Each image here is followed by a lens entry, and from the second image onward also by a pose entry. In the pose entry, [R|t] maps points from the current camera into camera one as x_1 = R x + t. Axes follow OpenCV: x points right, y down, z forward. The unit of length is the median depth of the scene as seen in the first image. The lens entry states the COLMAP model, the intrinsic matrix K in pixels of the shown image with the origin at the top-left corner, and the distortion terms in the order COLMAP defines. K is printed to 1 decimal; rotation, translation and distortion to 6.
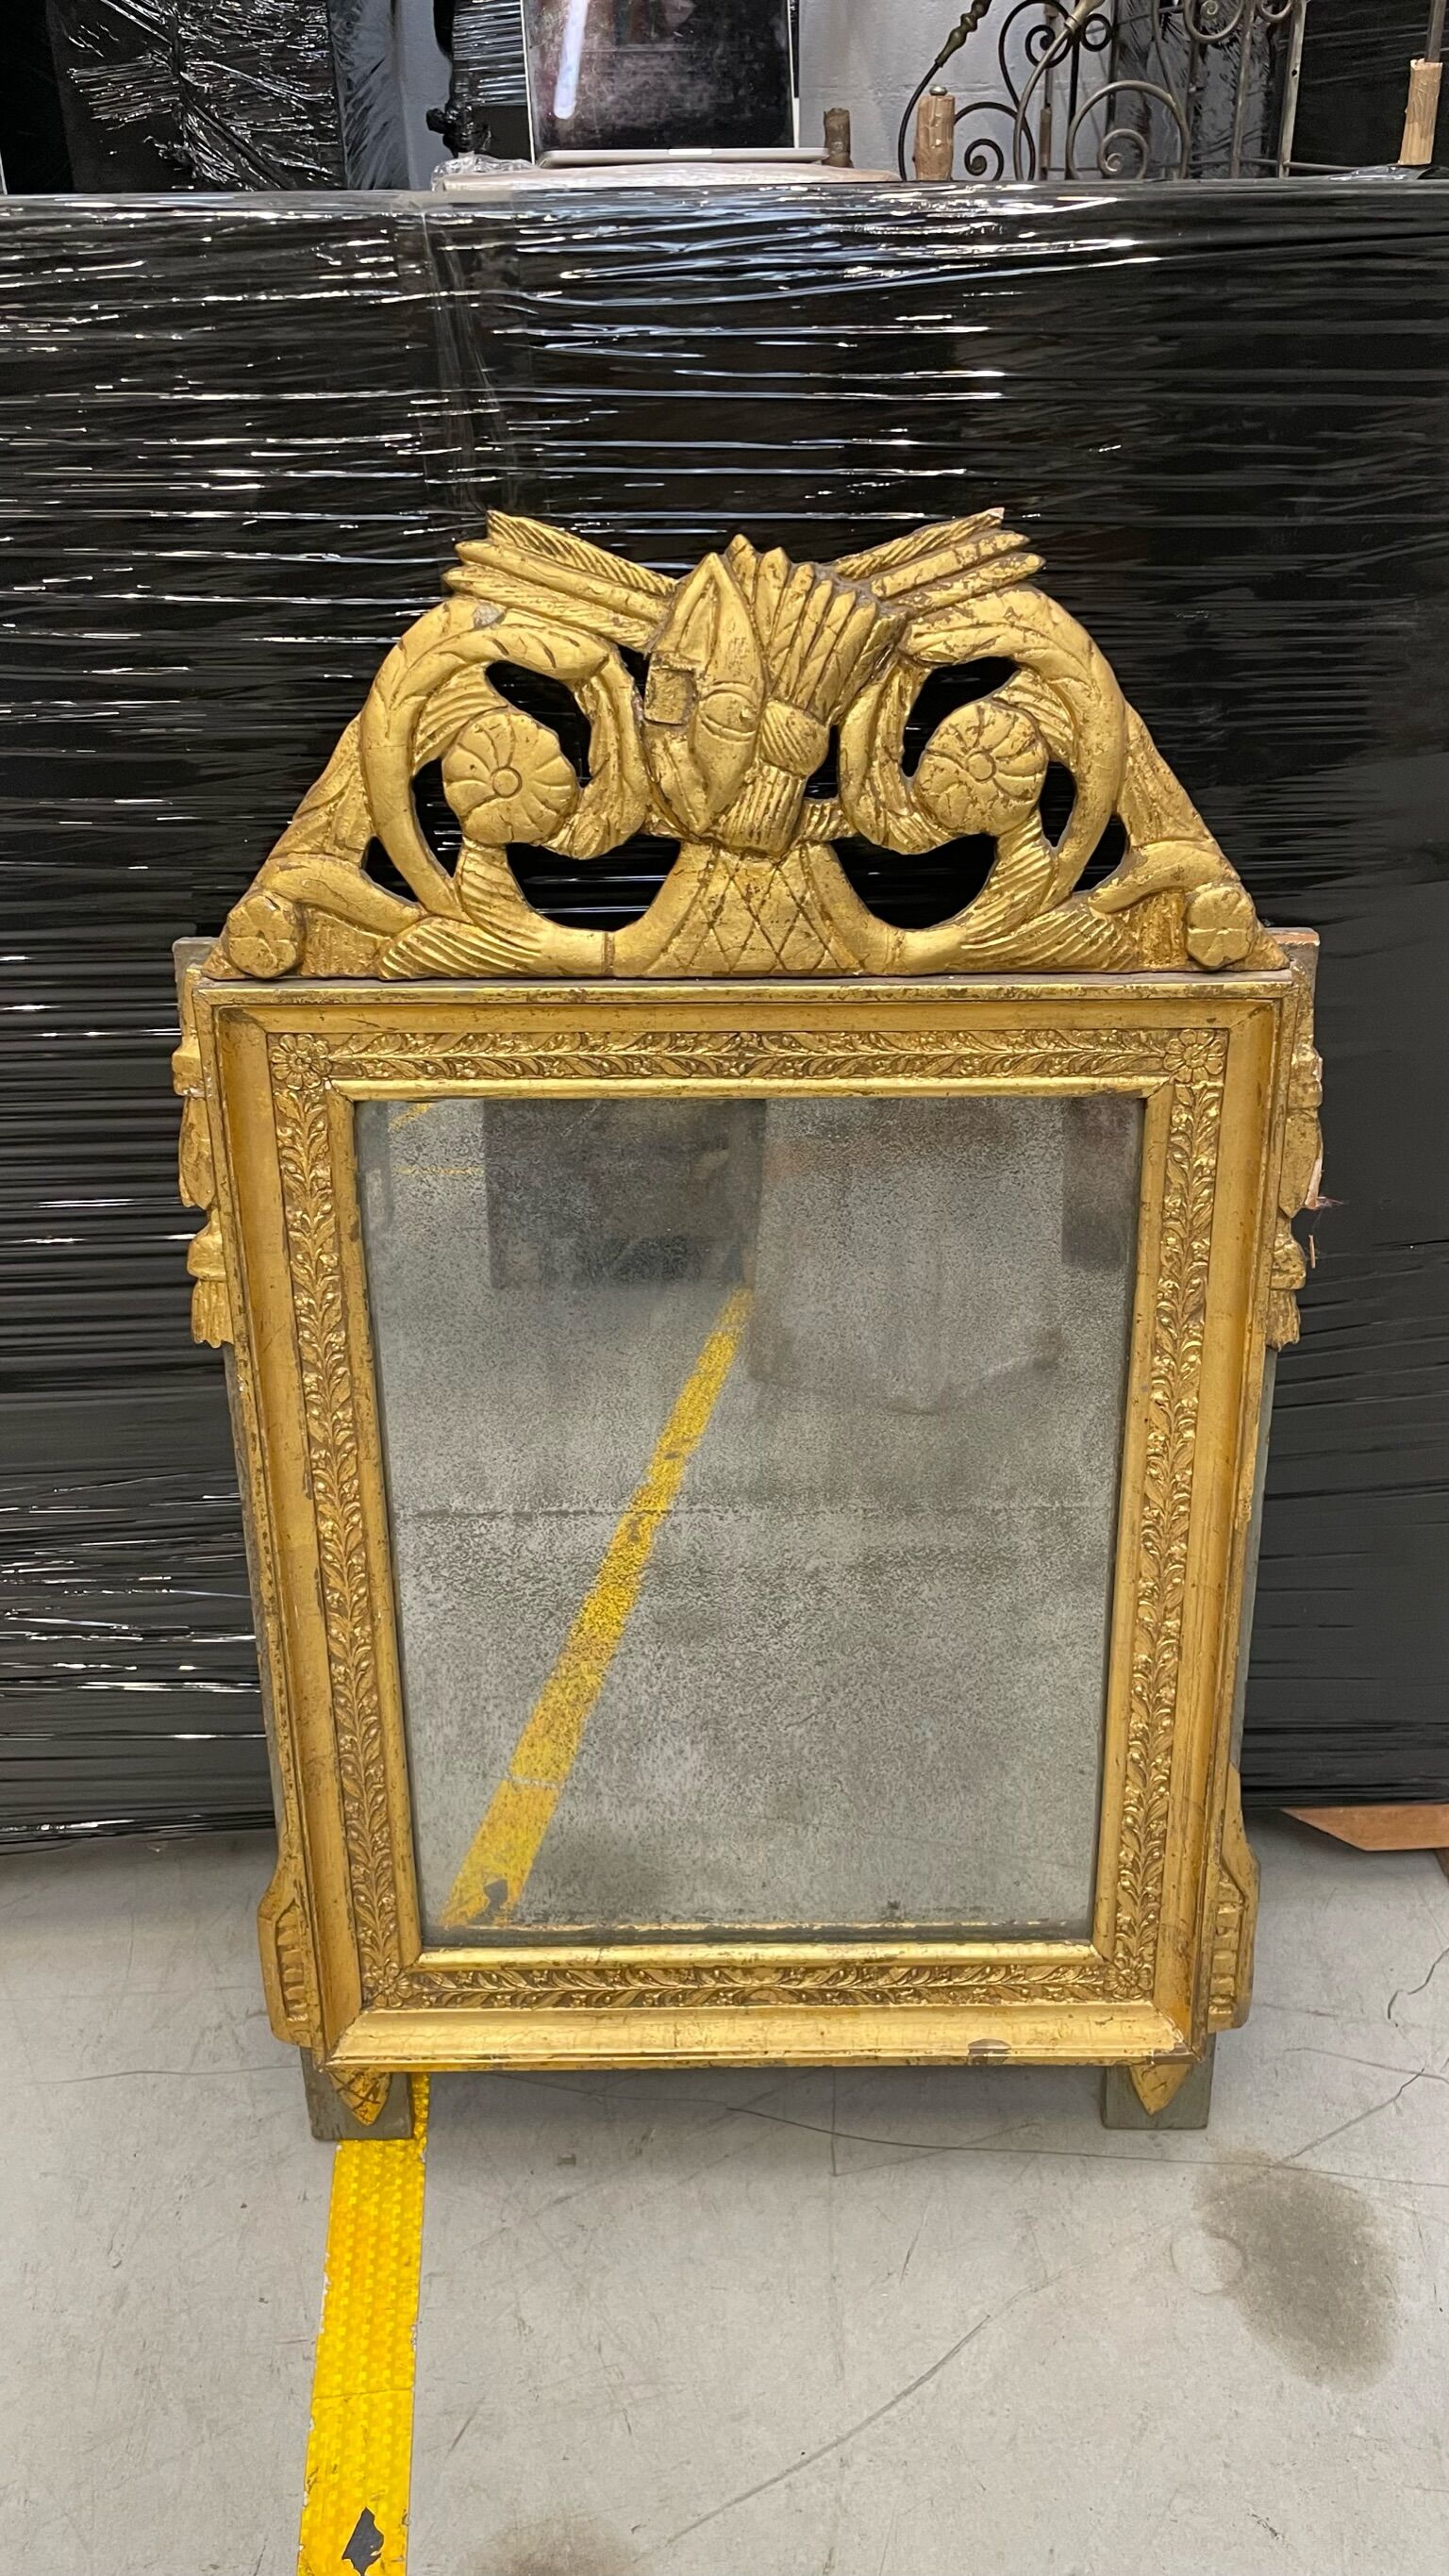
lens RADIAL K [[1999.8, 0, 736.6], [0, 1999.8, 1281.8], [0, 0, 1]] dist [0.080327, -0.156090]
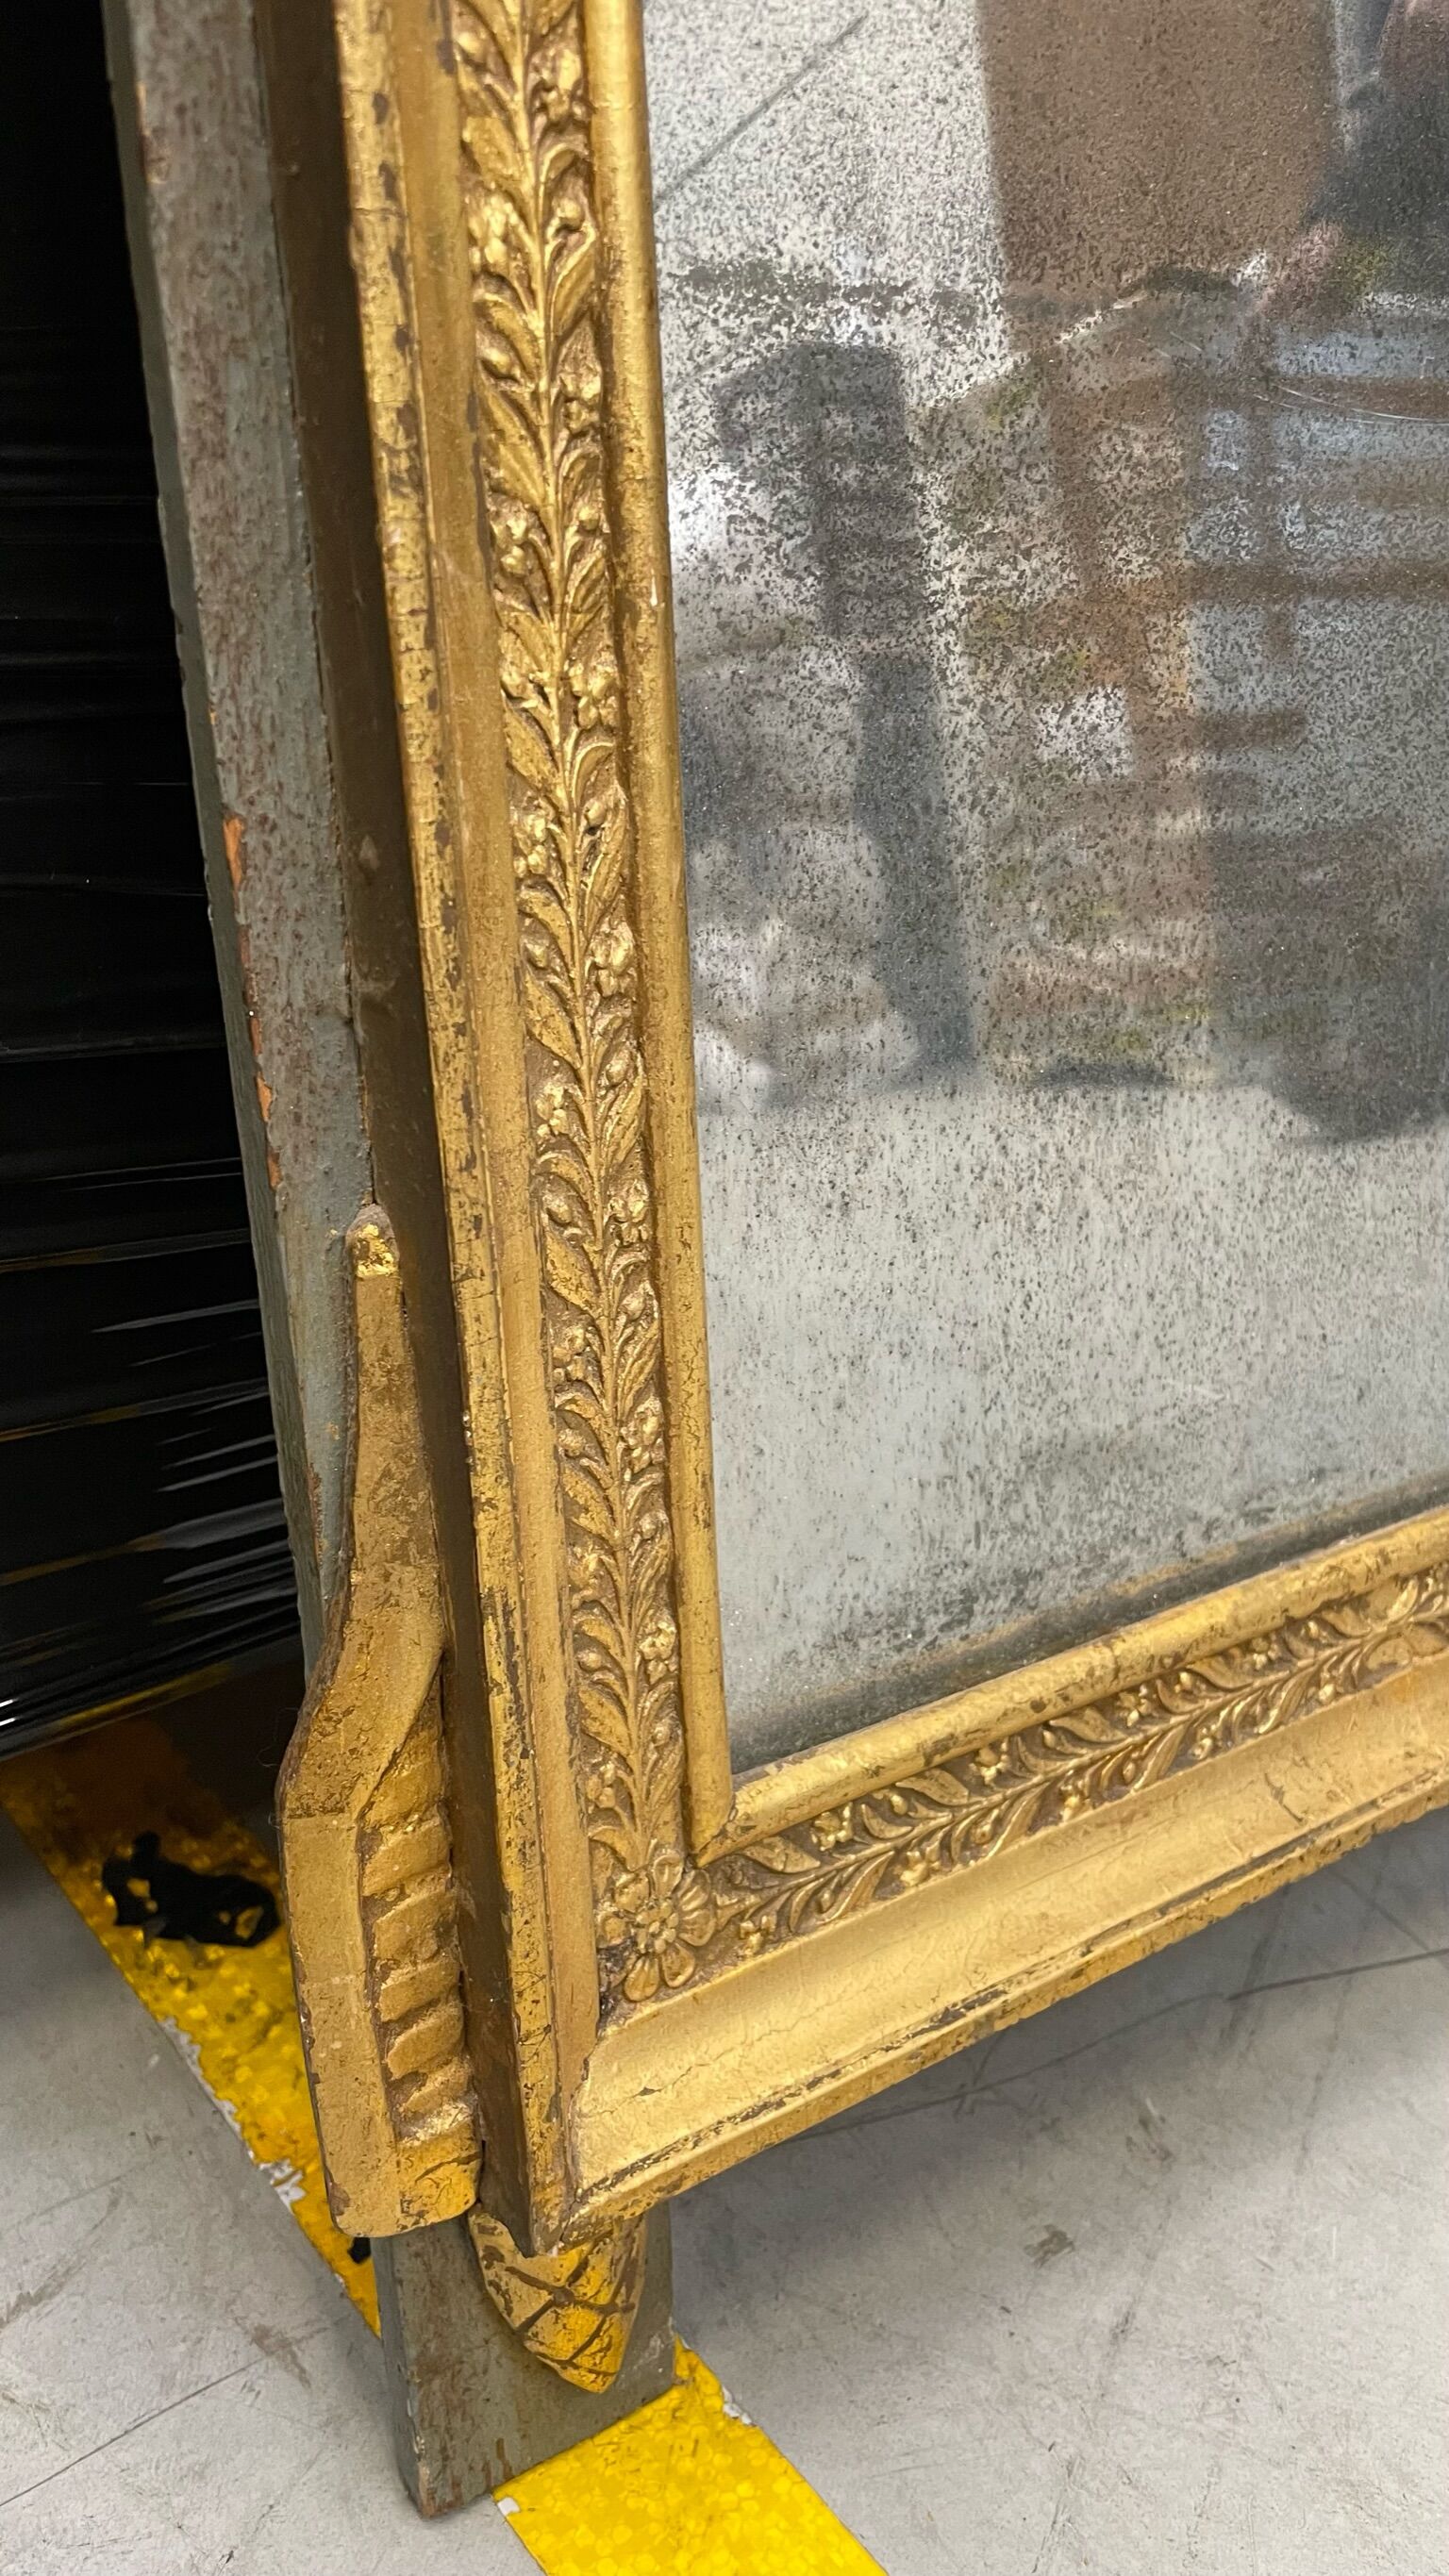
lens RADIAL K [[1999.8, 0, 736.6], [0, 1999.8, 1281.8], [0, 0, 1]] dist [0.080327, -0.156090]
pose [[0.835185, -0.182067, 0.518958, -0.401410], [0.224288, 0.974335, -0.019131, 0.320878], [-0.502156, 0.132374, 0.854586, 0.874211]]
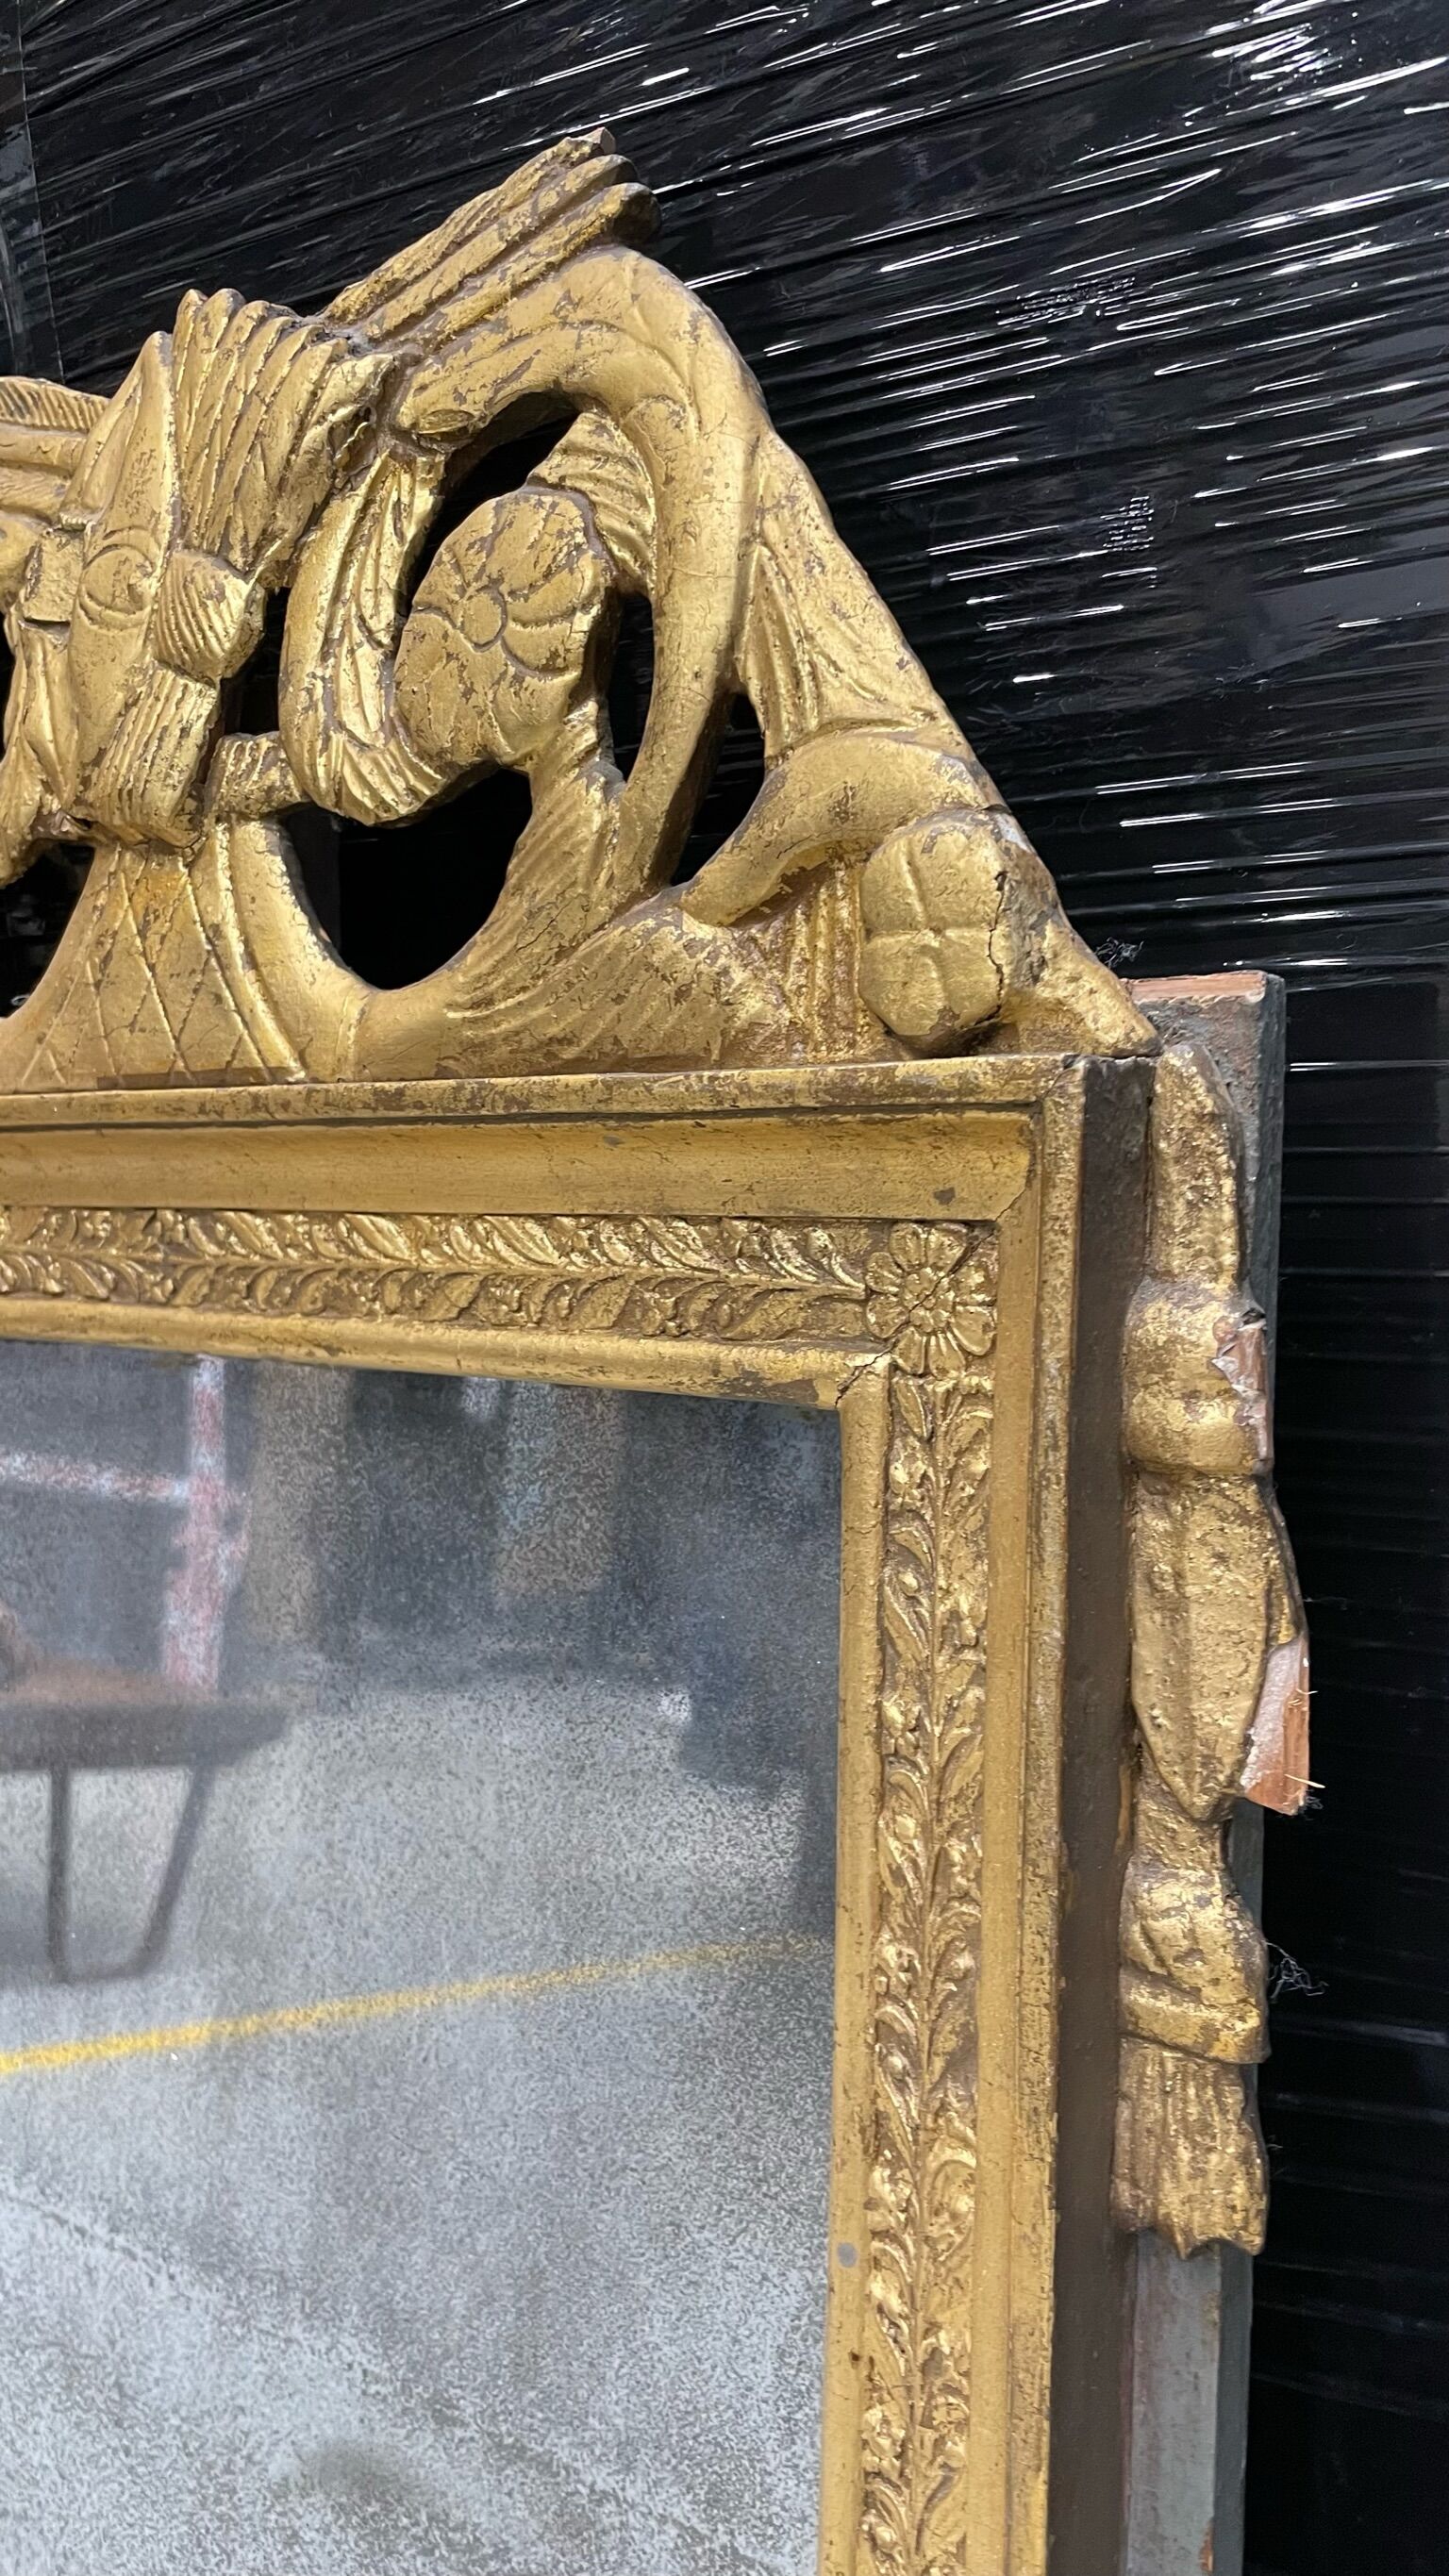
lens RADIAL K [[1999.8, 0, 736.6], [0, 1999.8, 1281.8], [0, 0, 1]] dist [0.080327, -0.156090]
pose [[0.806909, 0.038208, -0.589438, 0.437403], [-0.244880, 0.929748, -0.274960, -0.004806], [0.537523, 0.366209, 0.759579, 0.731125]]
